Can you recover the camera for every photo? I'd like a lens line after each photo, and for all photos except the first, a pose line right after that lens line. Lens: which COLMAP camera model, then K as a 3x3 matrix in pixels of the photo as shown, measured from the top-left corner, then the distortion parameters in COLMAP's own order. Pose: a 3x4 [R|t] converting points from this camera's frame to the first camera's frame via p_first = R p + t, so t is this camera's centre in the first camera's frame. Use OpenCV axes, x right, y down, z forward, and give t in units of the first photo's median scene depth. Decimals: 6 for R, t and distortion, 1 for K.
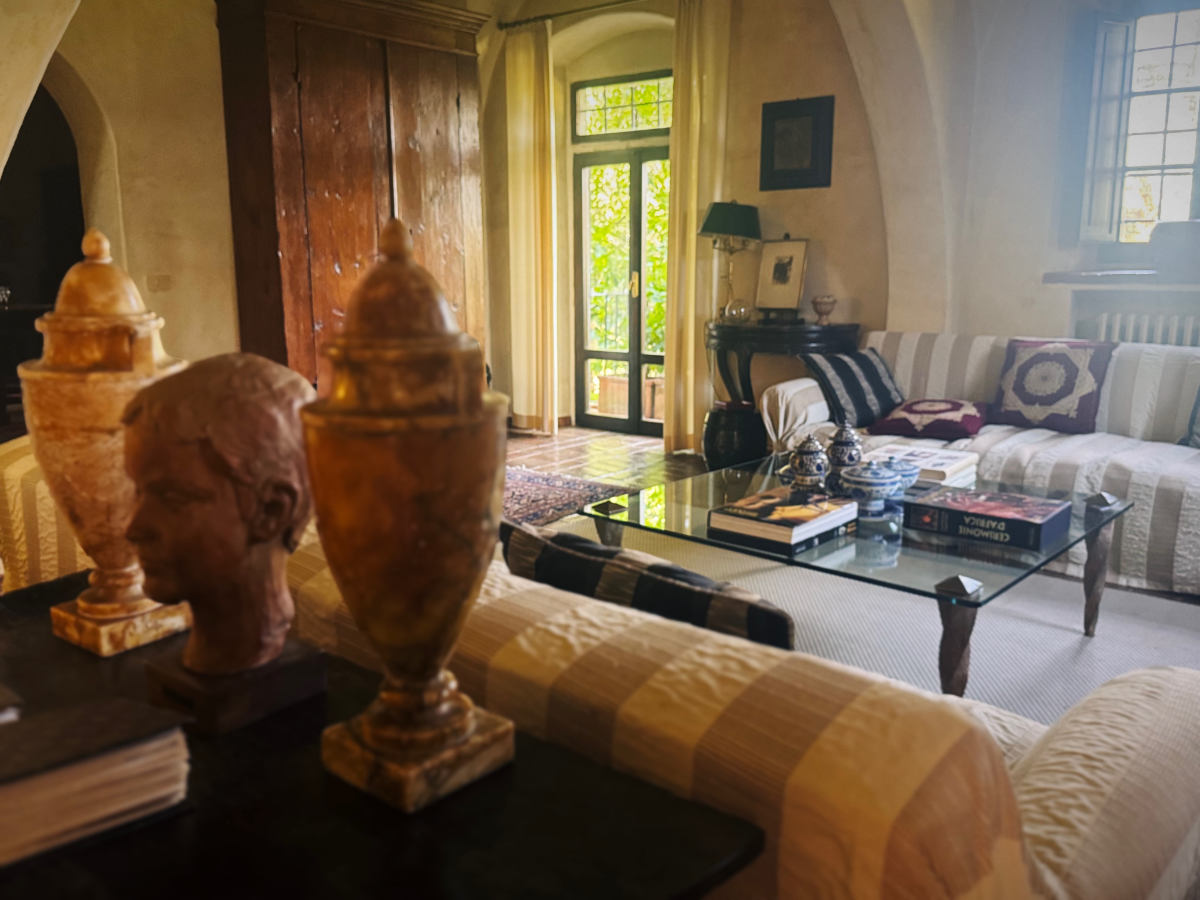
lens RADIAL K [[984.5, 0, 601.1], [0, 984.5, 447.0], [0, 0, 1]] dist [0.002750, -0.021902]
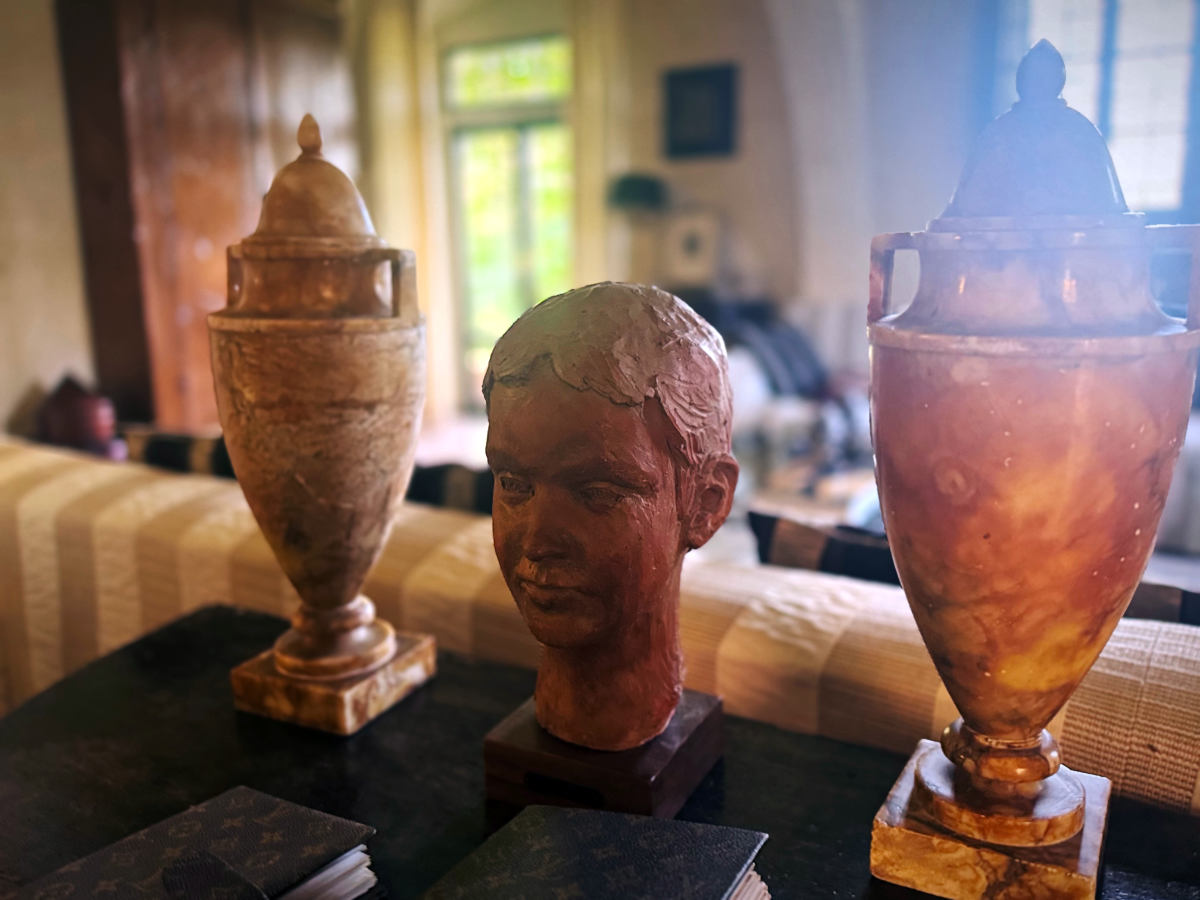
lens RADIAL K [[984.5, 0, 600.9], [0, 984.5, 450.7], [0, 0, 1]] dist [0.002750, -0.021902]
pose [[0.980666, -0.054896, 0.187832, -0.441272], [0.052383, 0.998459, 0.018320, 0.010439], [-0.188548, -0.008126, 0.982030, 0.282668]]
